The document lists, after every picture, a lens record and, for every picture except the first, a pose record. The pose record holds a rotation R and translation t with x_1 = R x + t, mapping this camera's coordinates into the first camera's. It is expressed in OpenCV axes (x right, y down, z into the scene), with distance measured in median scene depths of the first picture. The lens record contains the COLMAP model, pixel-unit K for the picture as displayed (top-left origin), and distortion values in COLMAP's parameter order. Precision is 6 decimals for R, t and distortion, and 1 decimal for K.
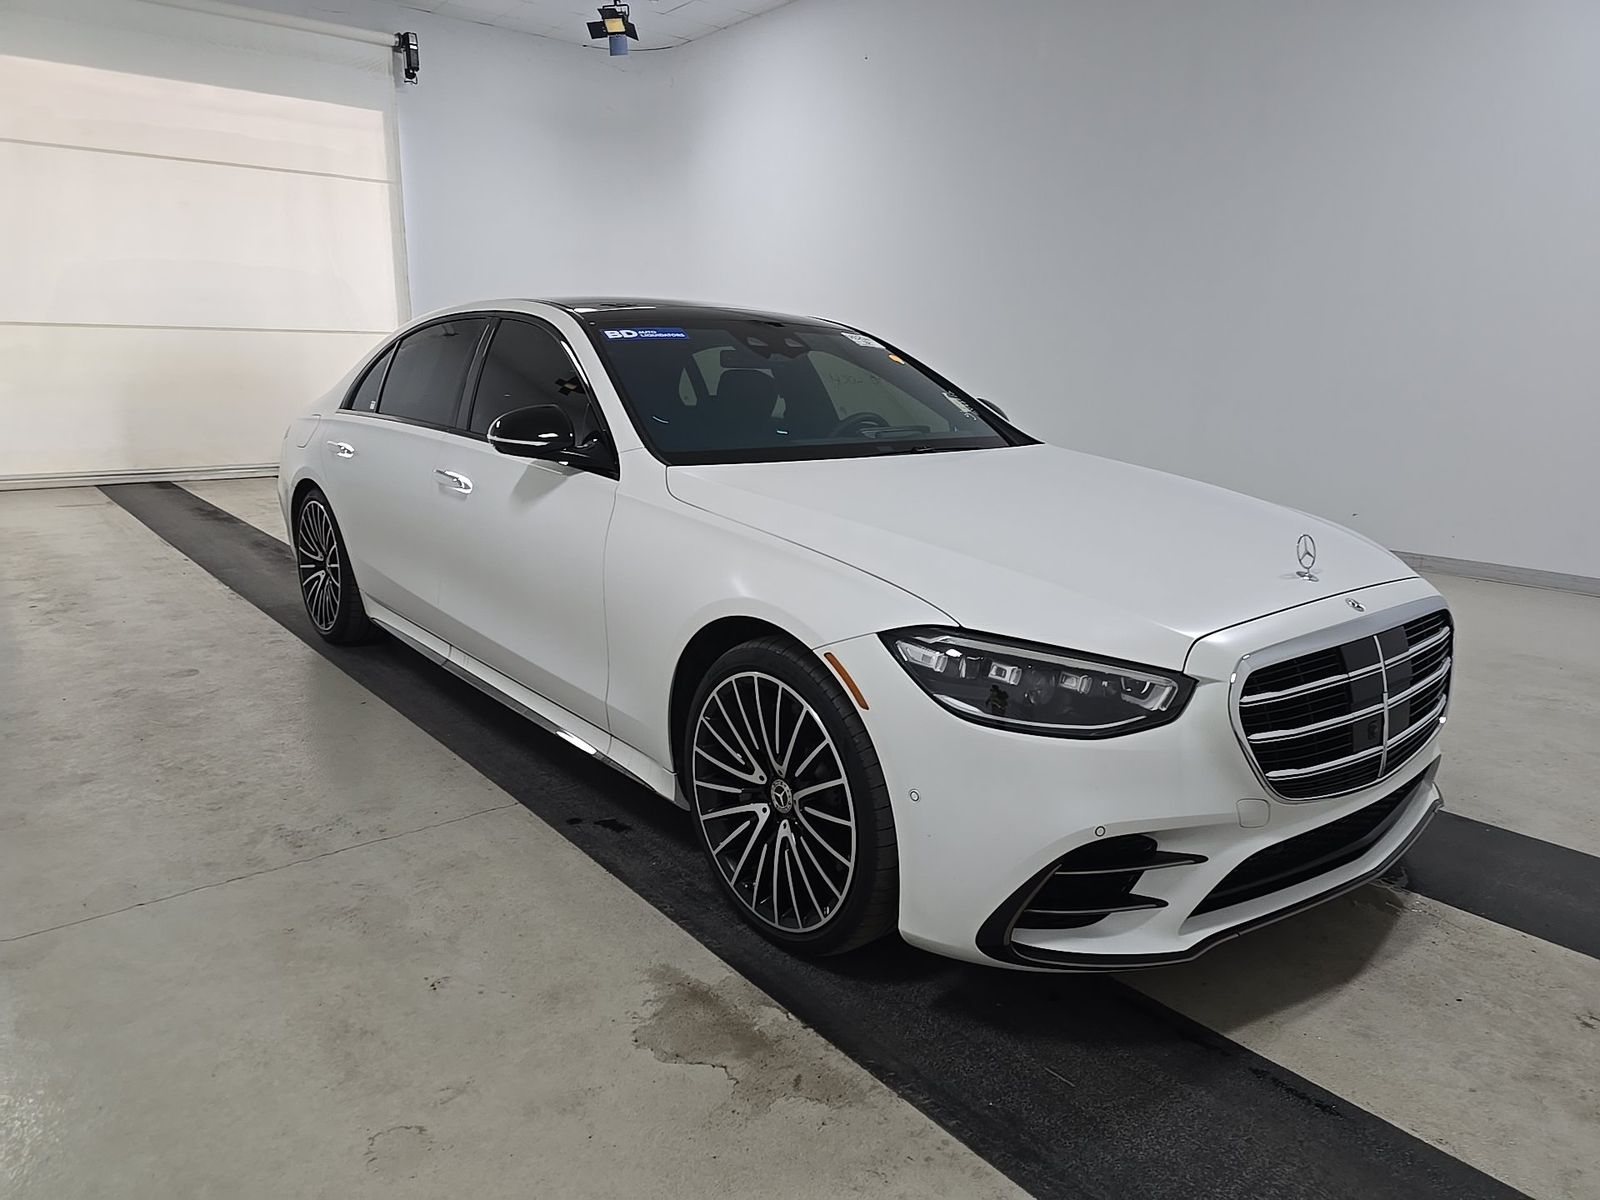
lens RADIAL K [[1093.3, 0, 800.0], [0, 1093.3, 600.0], [0, 0, 1]] dist [0.061421, -0.059806]
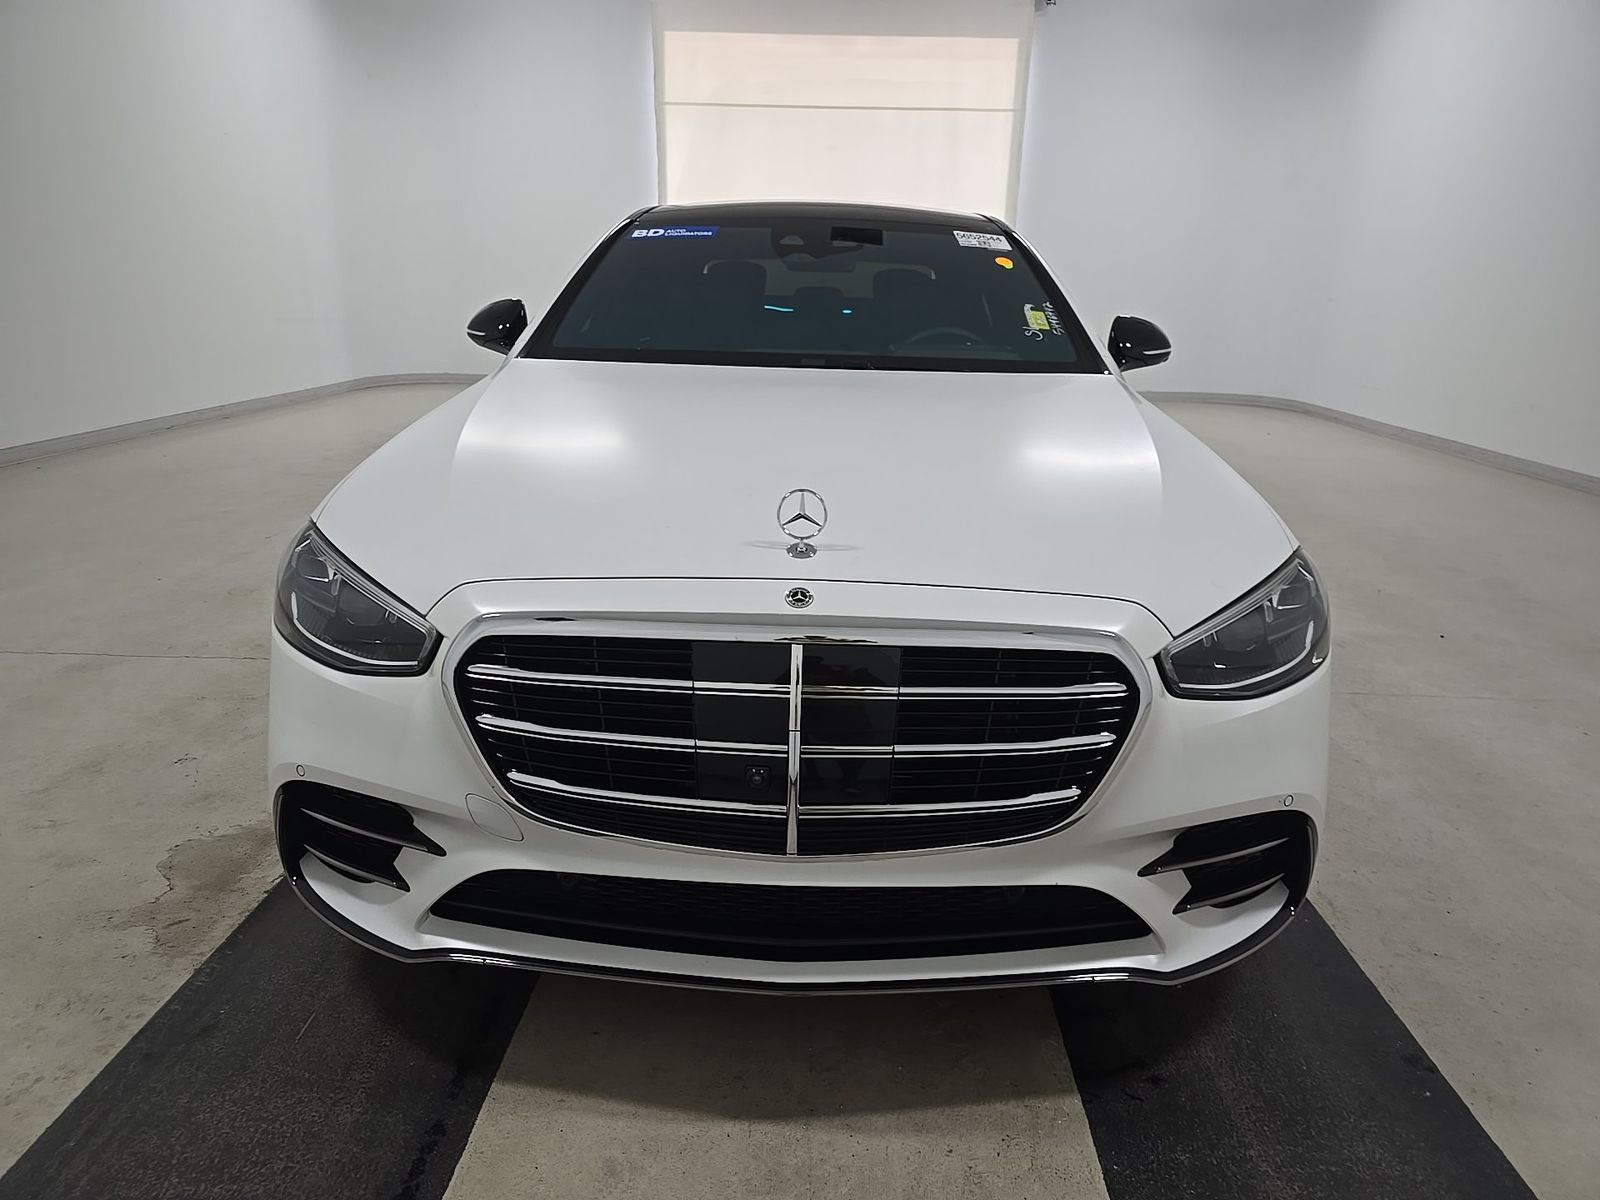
lens RADIAL K [[1093.3, 0, 800.0], [0, 1093.3, 600.0], [0, 0, 1]] dist [0.061421, -0.059806]
pose [[0.755772, 0.190533, -0.626503, 0.975620], [-0.159424, 0.981484, 0.106171, -0.069275], [0.635131, 0.019639, 0.772154, 0.509543]]
